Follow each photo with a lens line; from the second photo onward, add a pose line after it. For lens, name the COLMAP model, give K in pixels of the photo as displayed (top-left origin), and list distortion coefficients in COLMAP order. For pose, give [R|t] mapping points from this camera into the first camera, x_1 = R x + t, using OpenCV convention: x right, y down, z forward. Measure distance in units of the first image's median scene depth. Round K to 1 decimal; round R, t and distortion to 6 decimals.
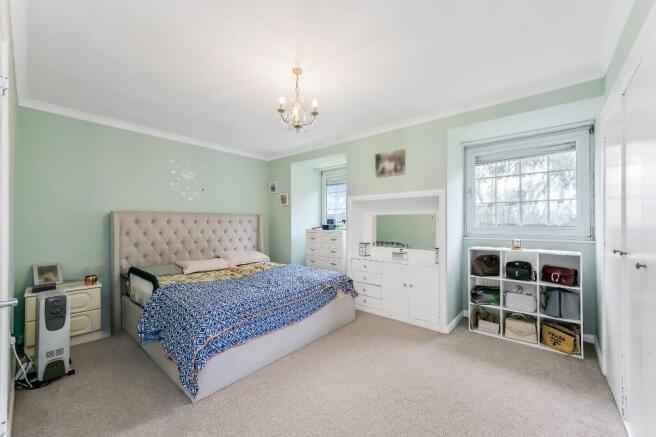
lens RADIAL K [[261.6, 0, 329.2], [0, 261.6, 221.5], [0, 0, 1]] dist [0.003305, 0.000590]
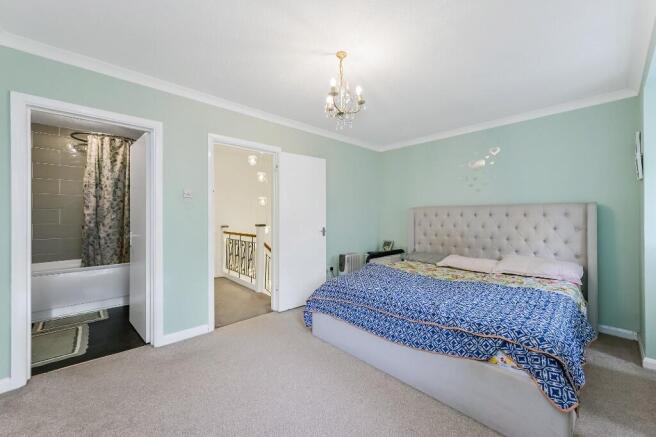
lens RADIAL K [[261.6, 0, 330.4], [0, 261.6, 214.8], [0, 0, 1]] dist [0.003305, 0.000590]
pose [[-0.111338, -0.002551, -0.993779, 0.456125], [0.004273, 0.999986, -0.003046, 0.001093], [0.993773, -0.004586, -0.111325, 0.595745]]
